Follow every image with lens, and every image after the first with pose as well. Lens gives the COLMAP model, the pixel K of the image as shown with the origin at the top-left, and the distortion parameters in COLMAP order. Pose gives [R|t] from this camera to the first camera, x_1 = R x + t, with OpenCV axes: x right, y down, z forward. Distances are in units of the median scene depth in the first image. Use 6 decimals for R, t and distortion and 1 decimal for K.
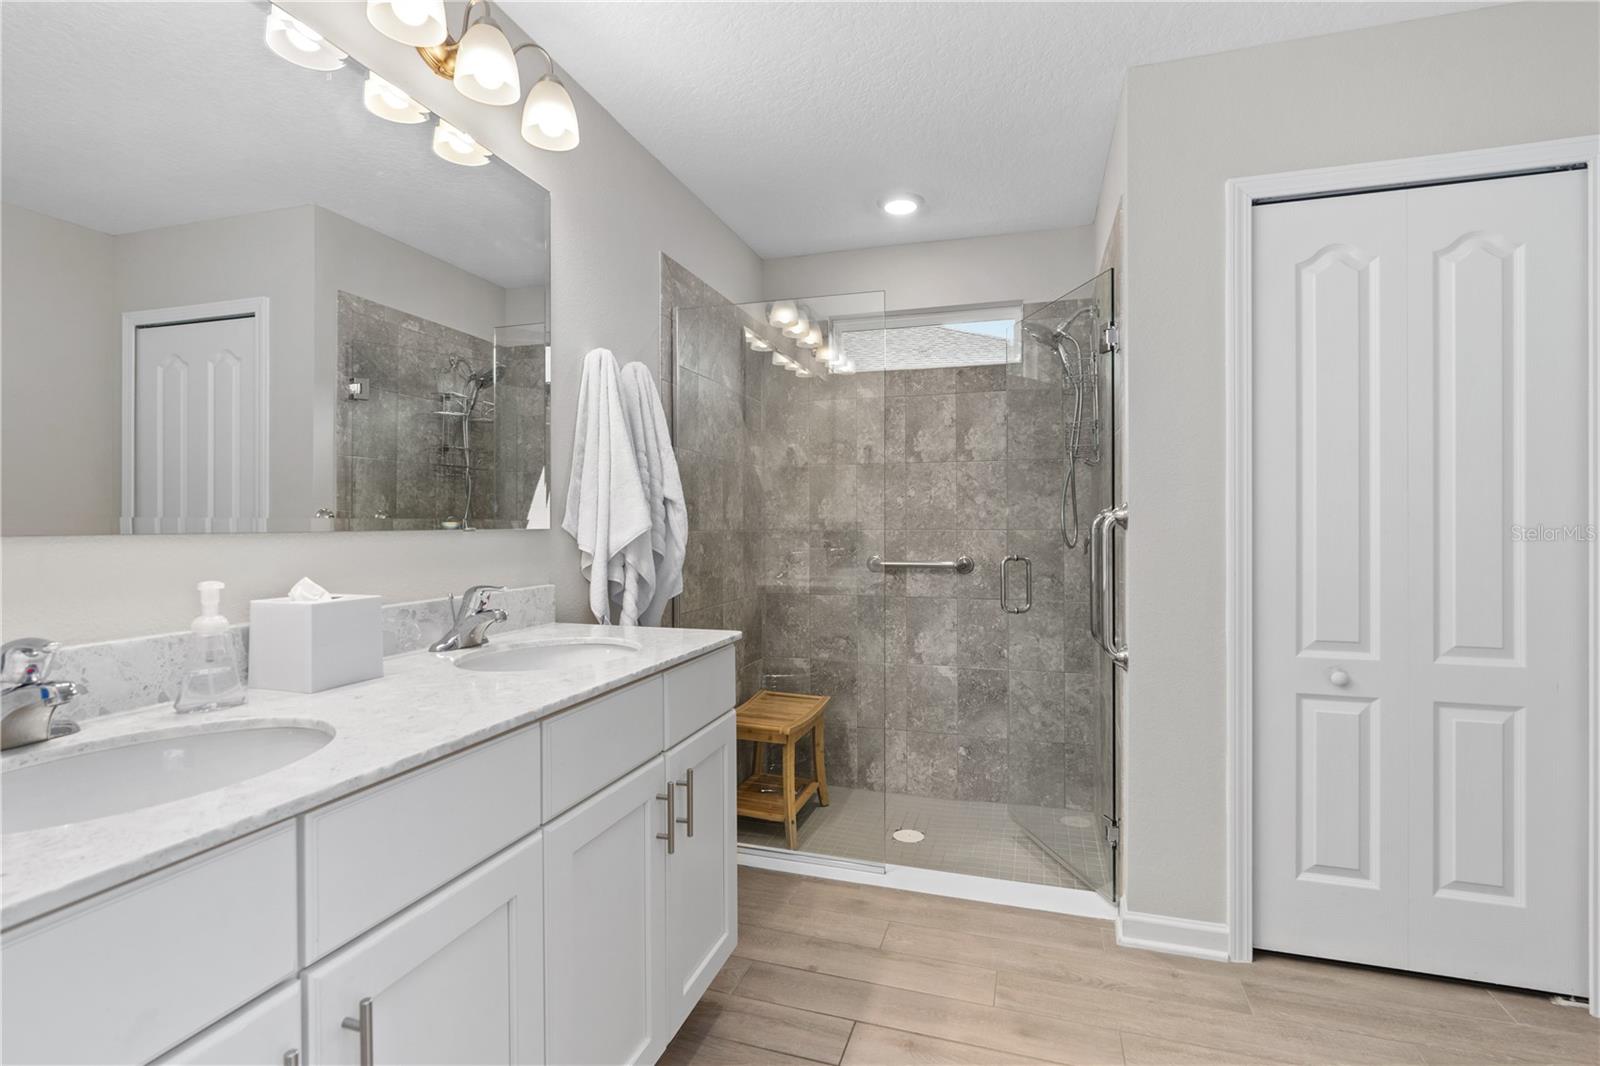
lens RADIAL K [[723.9, 0, 805.2], [0, 723.9, 526.6], [0, 0, 1]] dist [-0.005453, 0.000307]
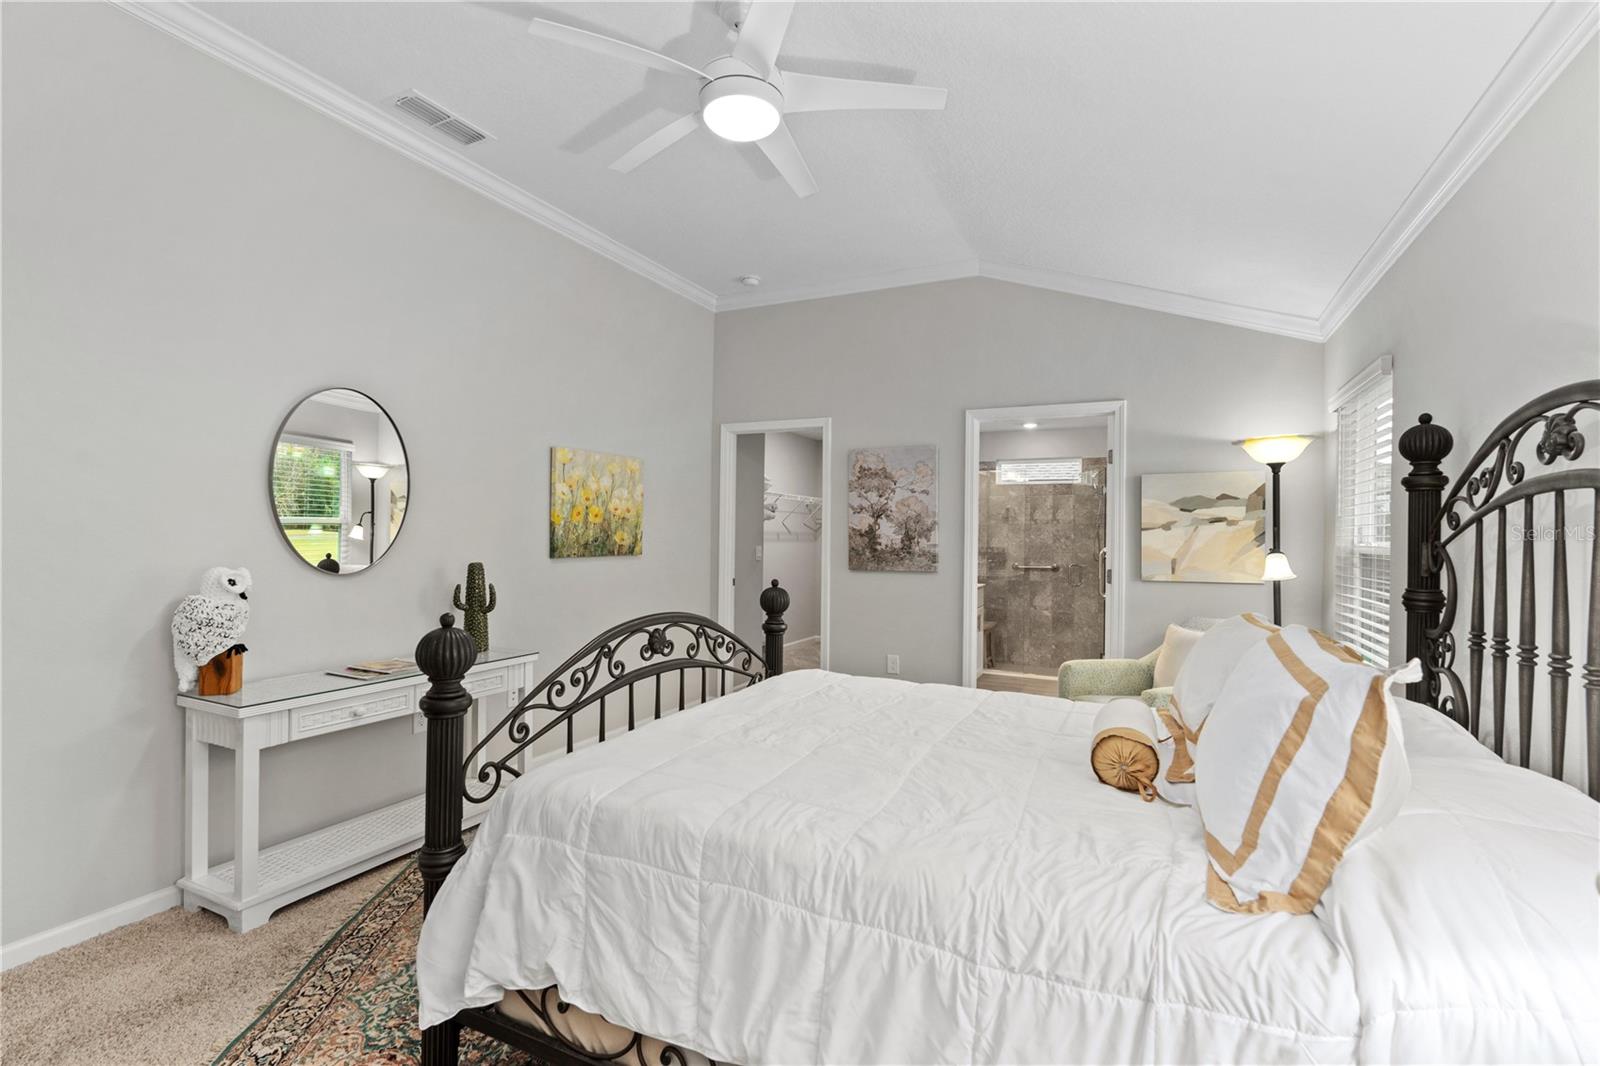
lens RADIAL K [[723.9, 0, 805.7], [0, 723.9, 530.9], [0, 0, 1]] dist [-0.005453, 0.000307]
pose [[0.990565, 0.012285, -0.136494, -0.265197], [-0.013307, 0.999890, -0.006583, -0.041077], [0.136398, 0.008337, 0.990619, -1.443753]]
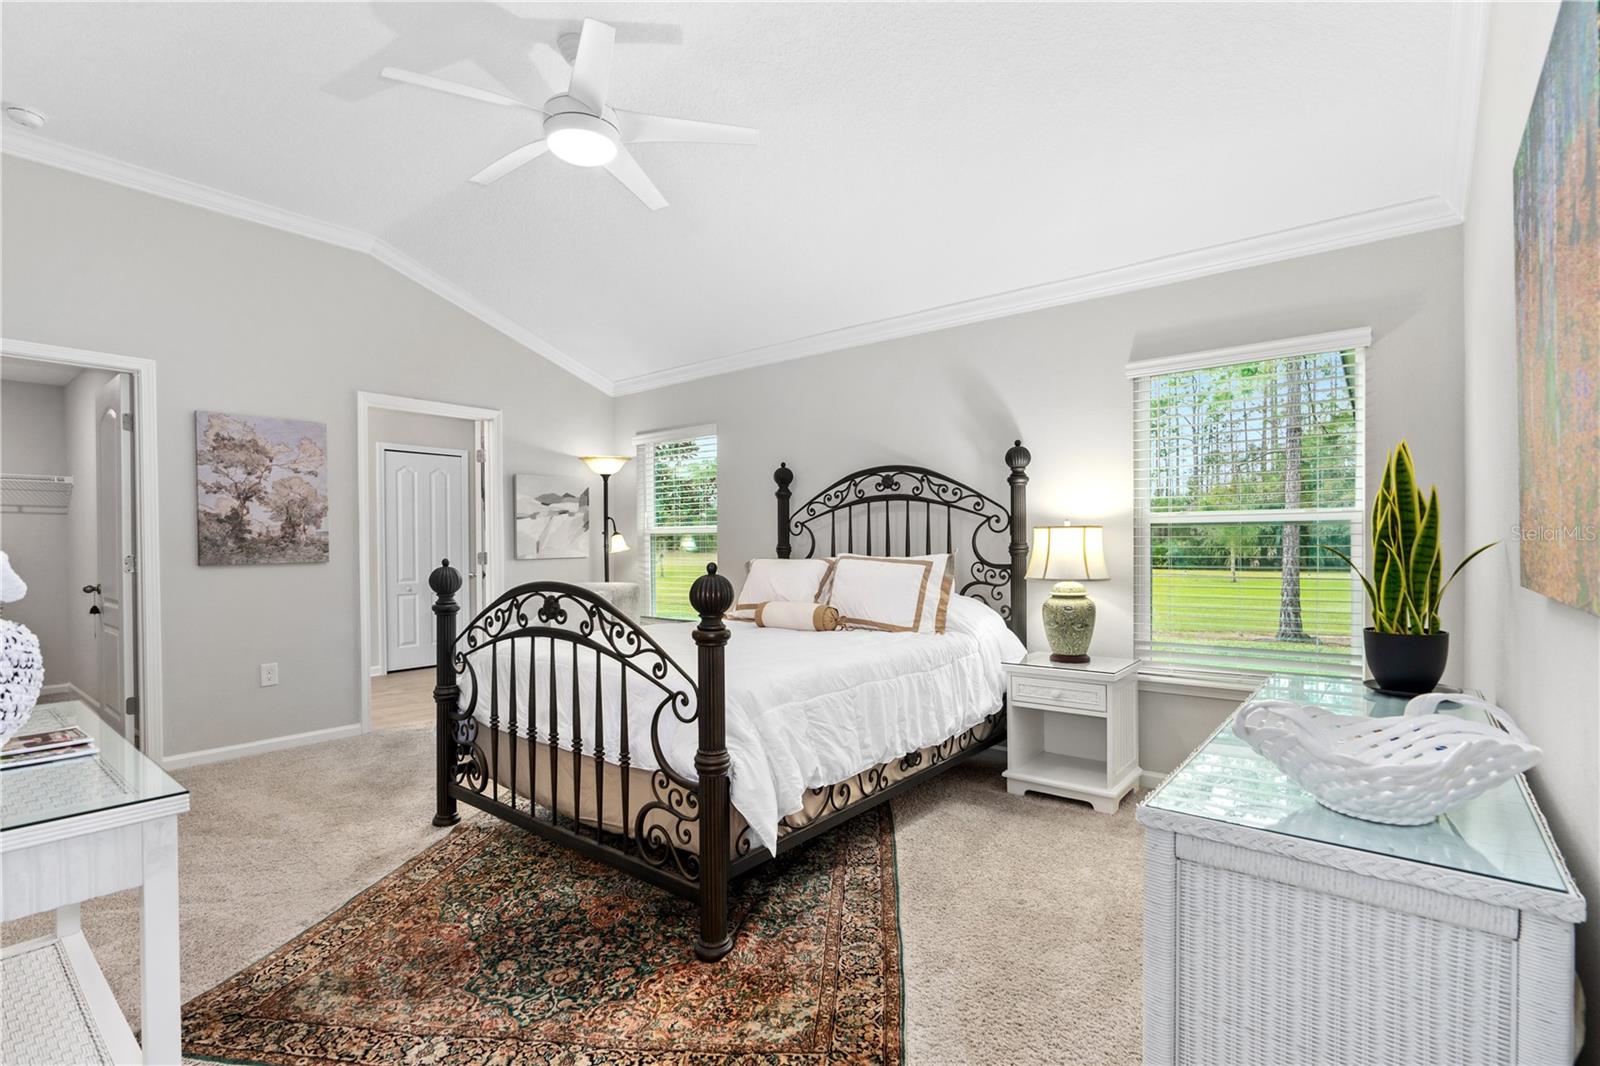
lens RADIAL K [[723.9, 0, 812.0], [0, 723.9, 549.4], [0, 0, 1]] dist [-0.005453, 0.000307]
pose [[0.345323, -0.011387, 0.938415, -1.148740], [0.007989, 0.999926, 0.009193, 0.000492], [-0.938450, 0.004323, 0.345388, -1.258275]]
